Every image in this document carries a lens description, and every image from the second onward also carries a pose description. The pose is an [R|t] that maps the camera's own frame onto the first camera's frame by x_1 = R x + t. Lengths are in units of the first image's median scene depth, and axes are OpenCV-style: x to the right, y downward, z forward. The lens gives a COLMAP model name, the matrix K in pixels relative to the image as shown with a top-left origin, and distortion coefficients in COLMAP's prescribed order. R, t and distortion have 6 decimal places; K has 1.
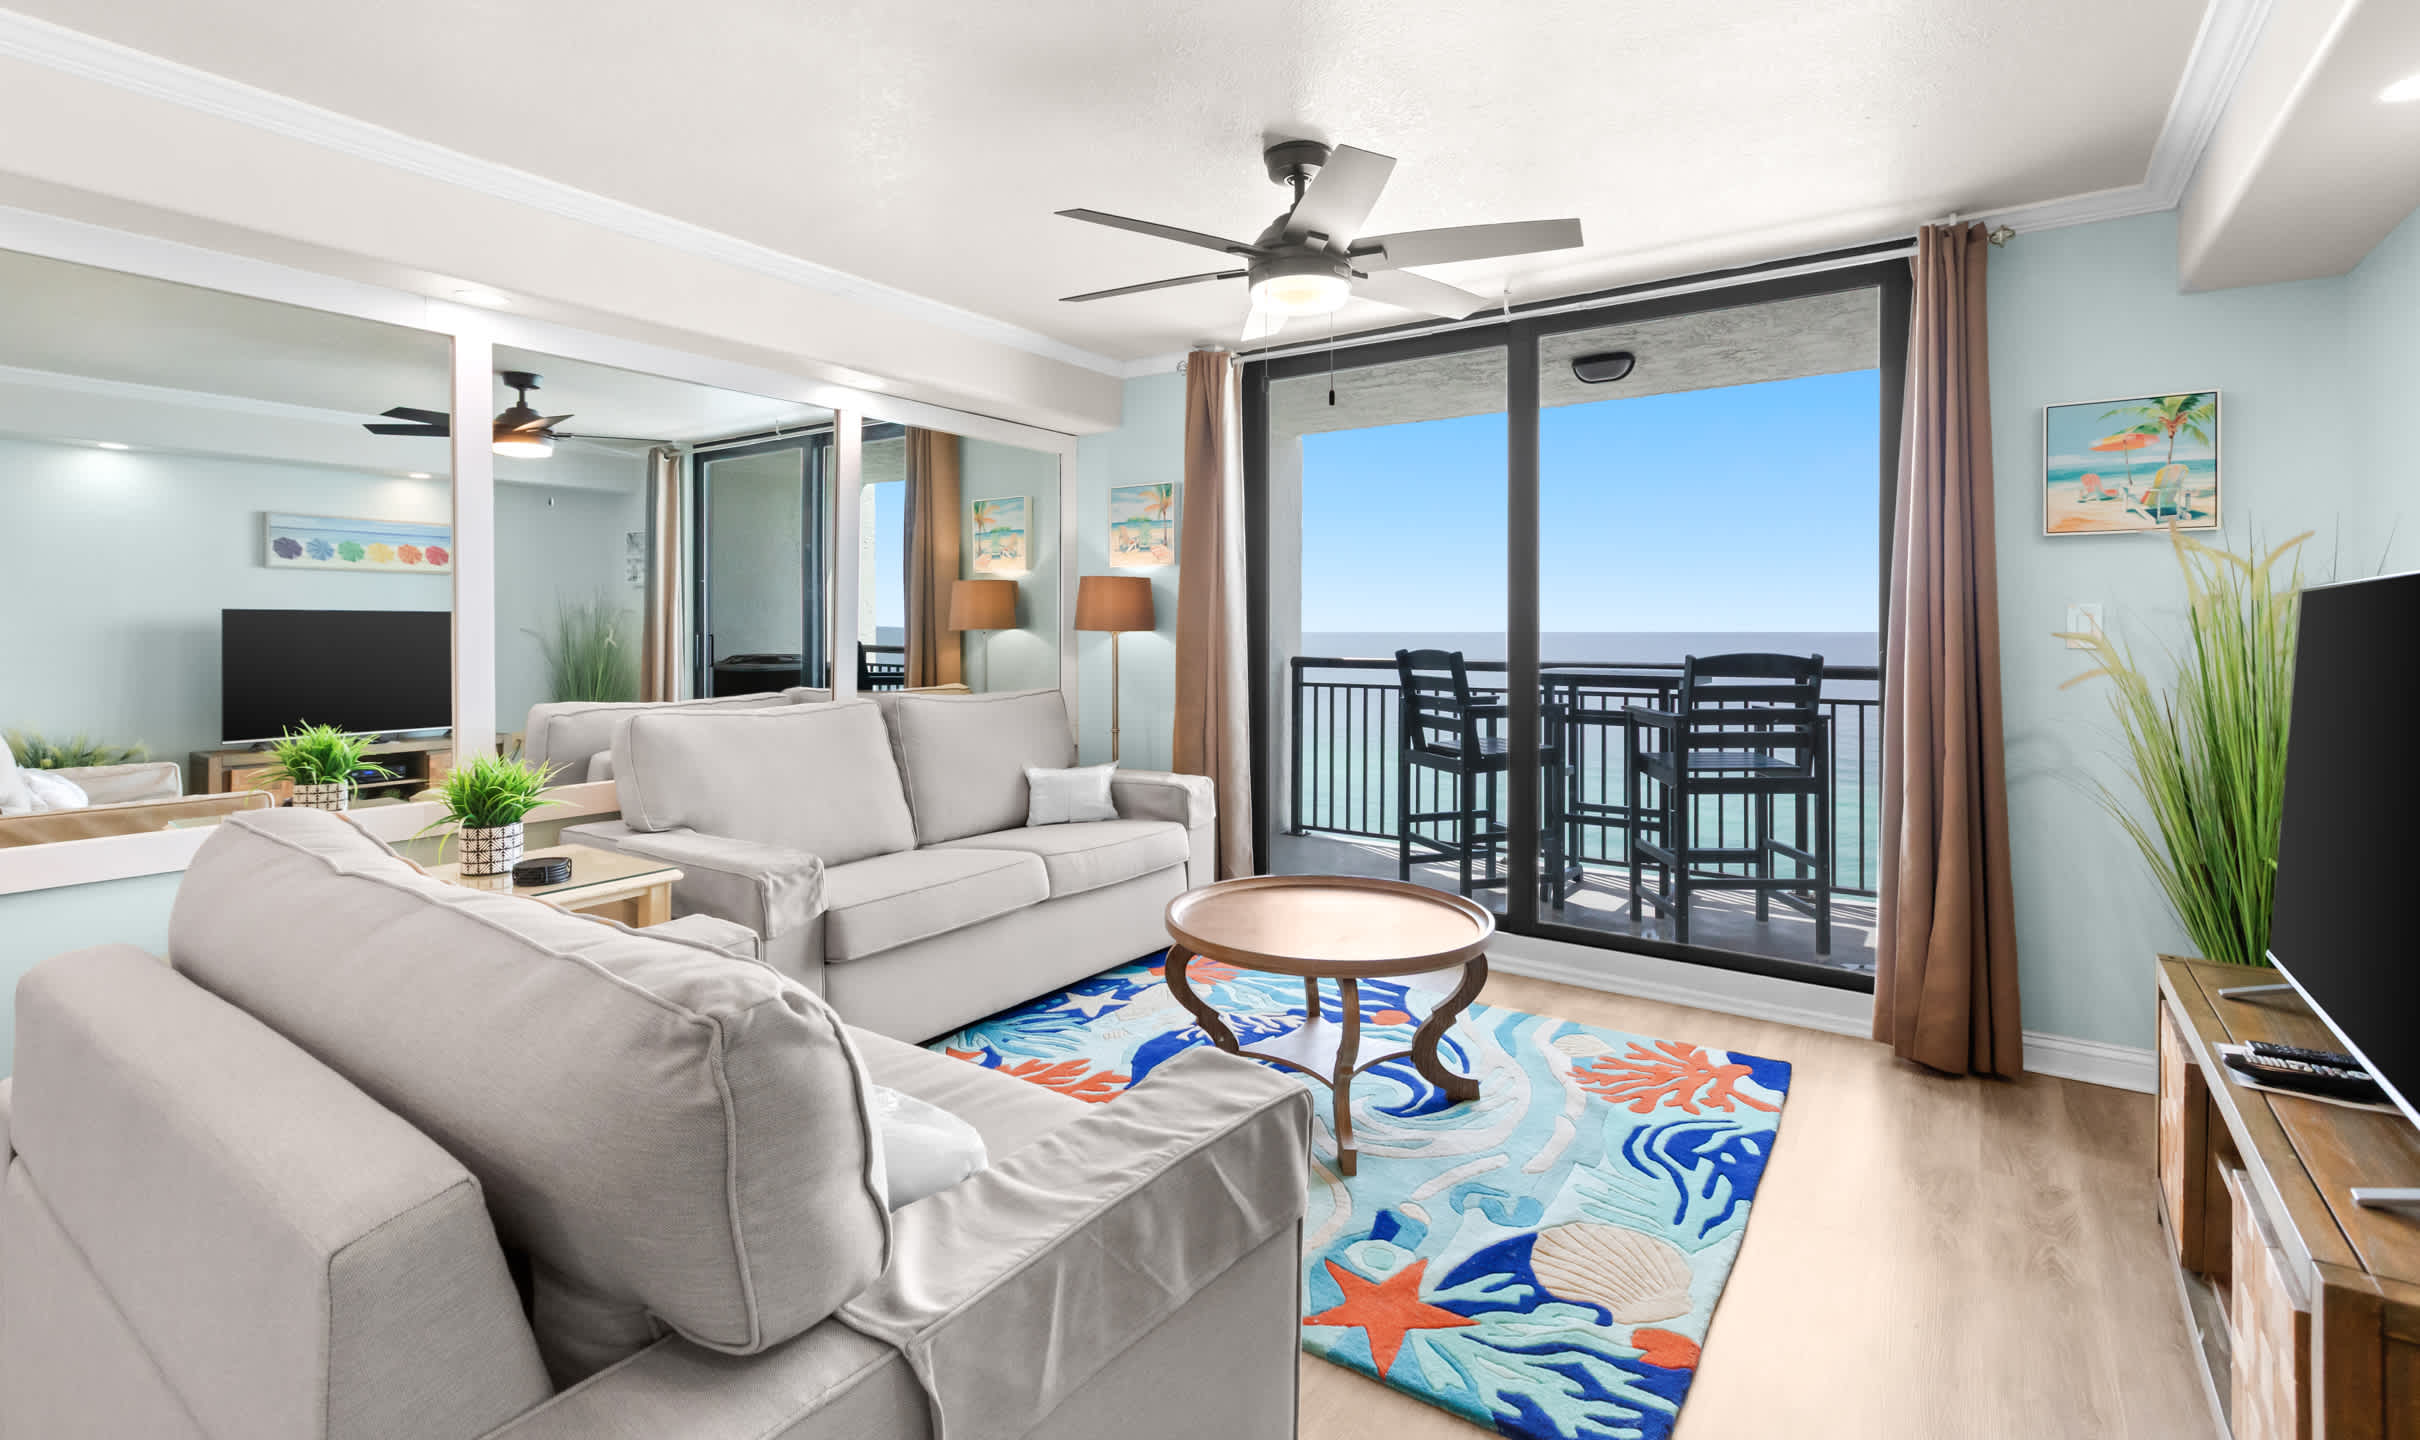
lens RADIAL K [[1117.3, 0, 1169.5], [0, 1117.3, 629.1], [0, 0, 1]] dist [0.015766, -0.000013]
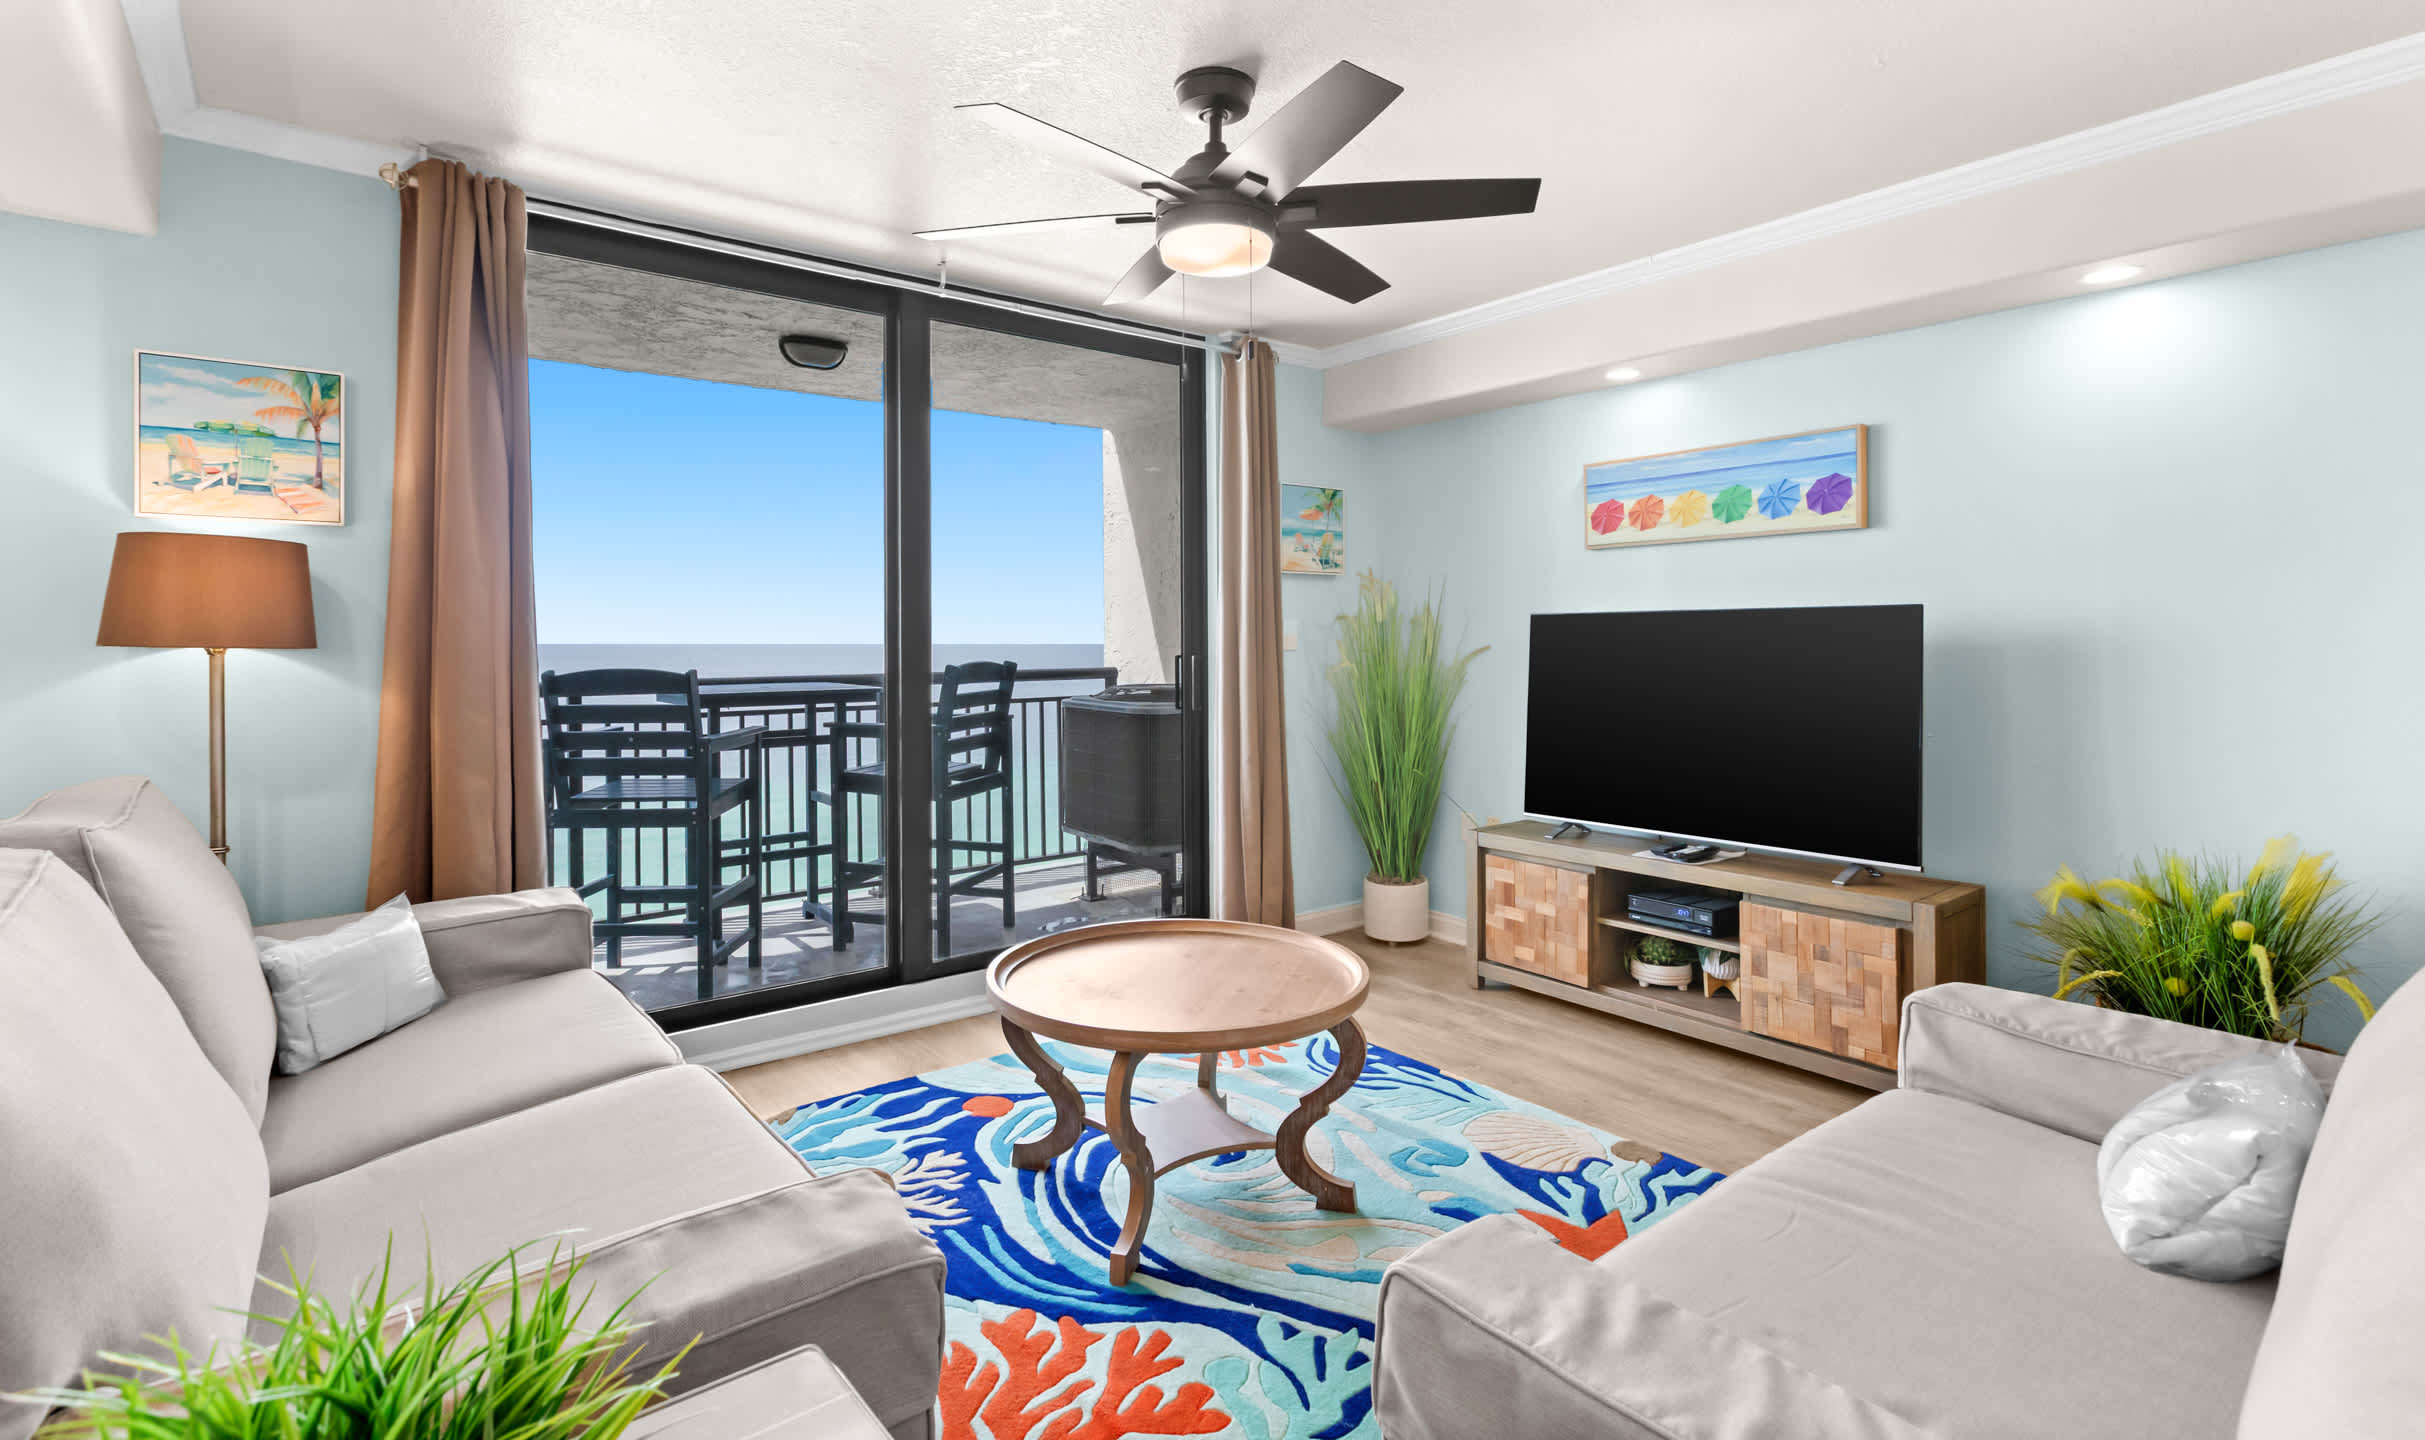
lens RADIAL K [[1133.8, 0, 1219.2], [0, 1133.8, 623.8], [0, 0, 1]] dist [0.017343, -0.000198]
pose [[0.266531, 0.007640, 0.963796, -0.448481], [0.006725, 0.999930, -0.009786, -0.001673], [-0.963803, 0.009090, 0.266461, 0.472502]]
